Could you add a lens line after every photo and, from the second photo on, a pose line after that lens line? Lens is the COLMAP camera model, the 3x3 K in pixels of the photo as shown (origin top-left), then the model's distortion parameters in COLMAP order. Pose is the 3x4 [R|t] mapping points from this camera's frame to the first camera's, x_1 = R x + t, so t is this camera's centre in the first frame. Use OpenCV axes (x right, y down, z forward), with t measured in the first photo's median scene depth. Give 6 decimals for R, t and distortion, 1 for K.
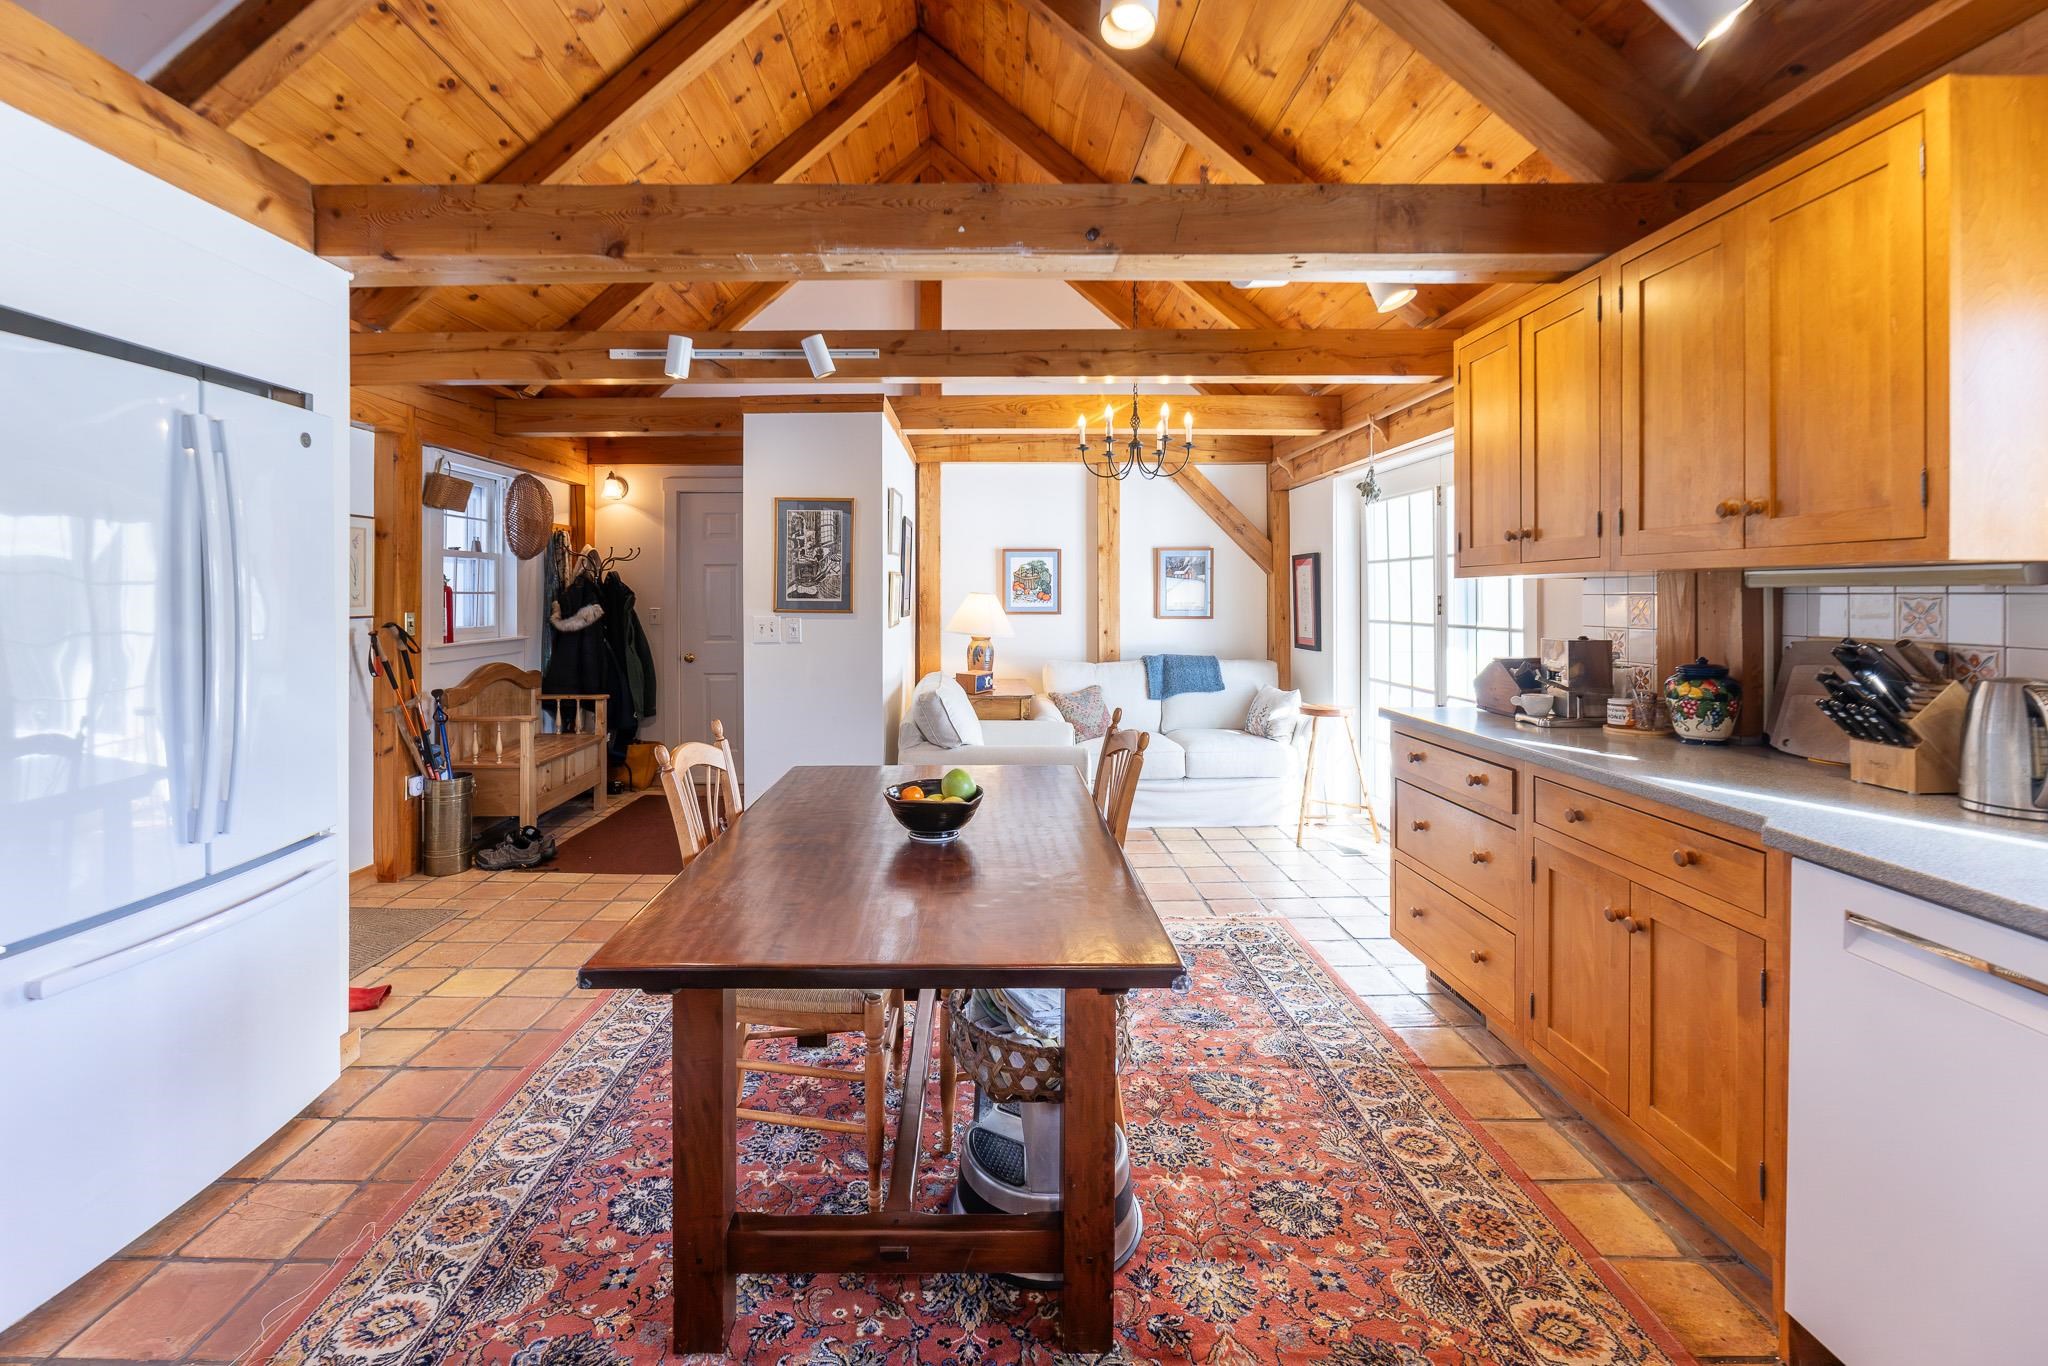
lens RADIAL K [[897.7, 0, 975.6], [0, 897.7, 591.3], [0, 0, 1]] dist [0.000041, 0.000048]
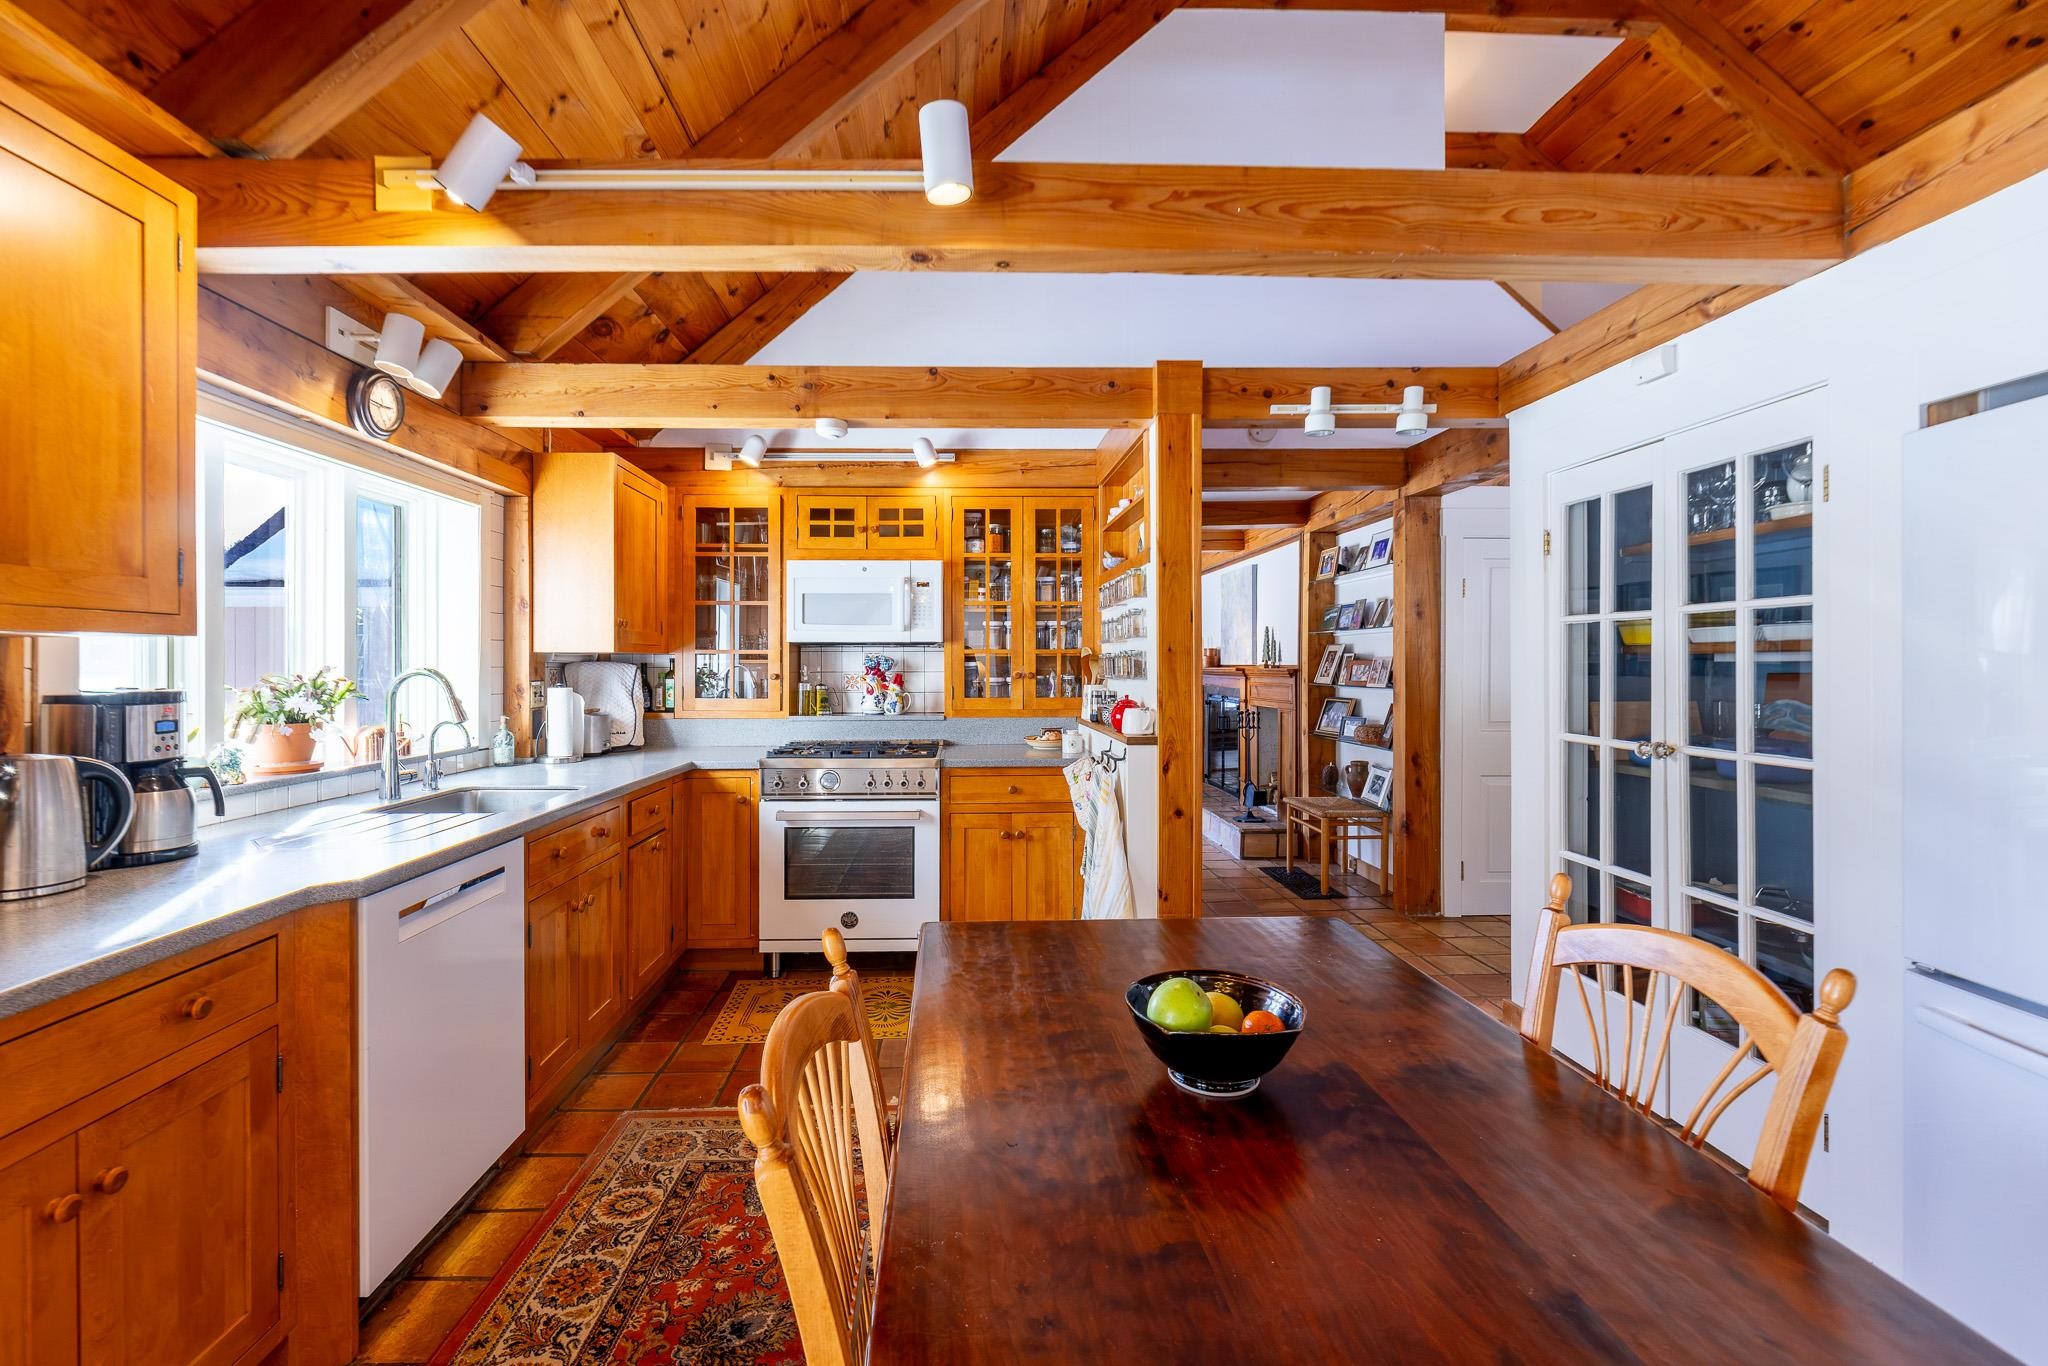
lens RADIAL K [[848.6, 0, 987.3], [0, 848.6, 666.0], [0, 0, 1]] dist [-0.003179, 0.000258]
pose [[-0.999143, 0.007251, -0.040762, 0.047651], [0.007088, 0.999966, 0.004140, 0.001948], [0.040791, 0.003847, -0.999160, 0.622299]]
